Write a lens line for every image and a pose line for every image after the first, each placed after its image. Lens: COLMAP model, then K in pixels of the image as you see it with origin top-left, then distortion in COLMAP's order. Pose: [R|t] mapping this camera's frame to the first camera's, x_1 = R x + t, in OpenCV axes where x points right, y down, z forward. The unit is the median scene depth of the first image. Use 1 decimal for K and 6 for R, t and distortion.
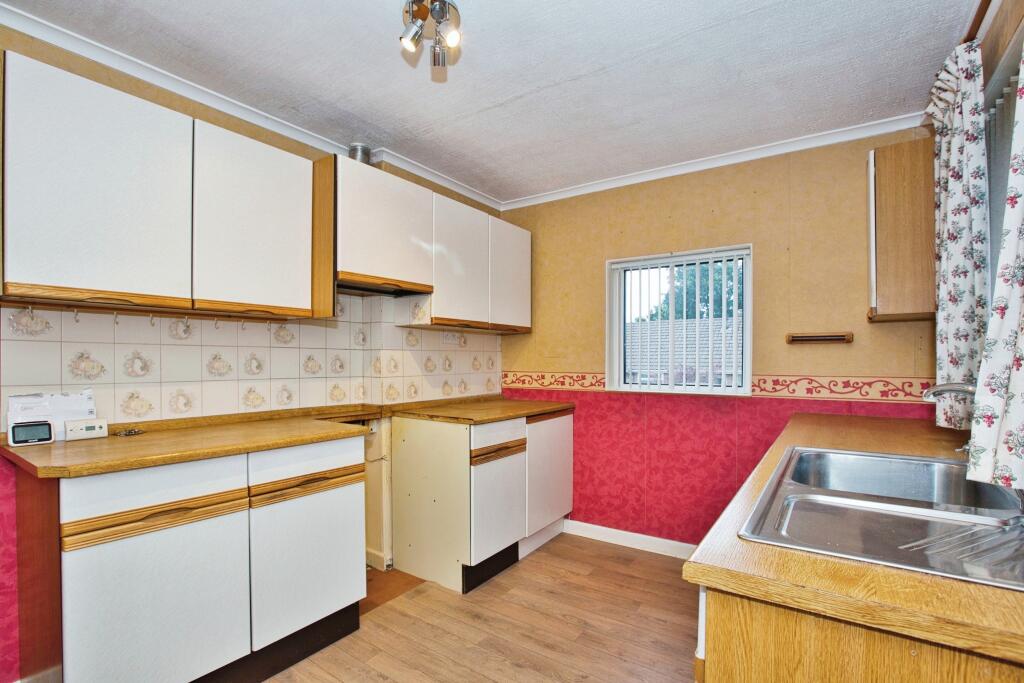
lens RADIAL K [[475.8, 0, 517.5], [0, 475.8, 362.0], [0, 0, 1]] dist [-0.036281, 0.005027]
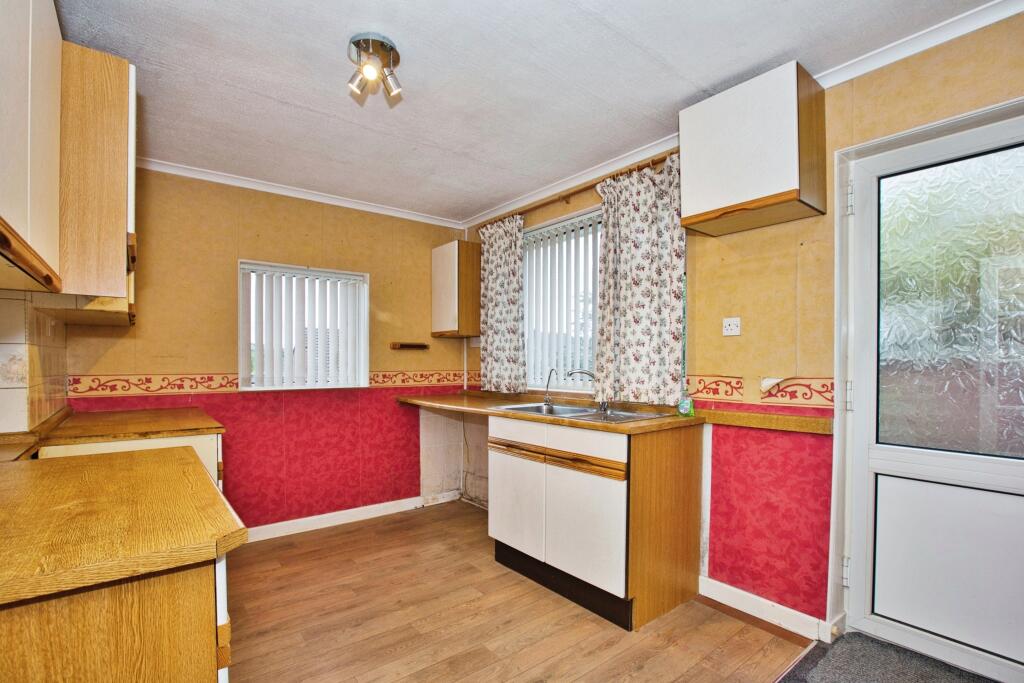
lens RADIAL K [[475.8, 0, 507.3], [0, 475.8, 365.2], [0, 0, 1]] dist [-0.036281, 0.005027]
pose [[0.314128, -0.009294, 0.949335, -0.600286], [0.000137, 0.999953, 0.009744, -0.003340], [-0.949381, -0.002931, 0.314115, 0.177624]]
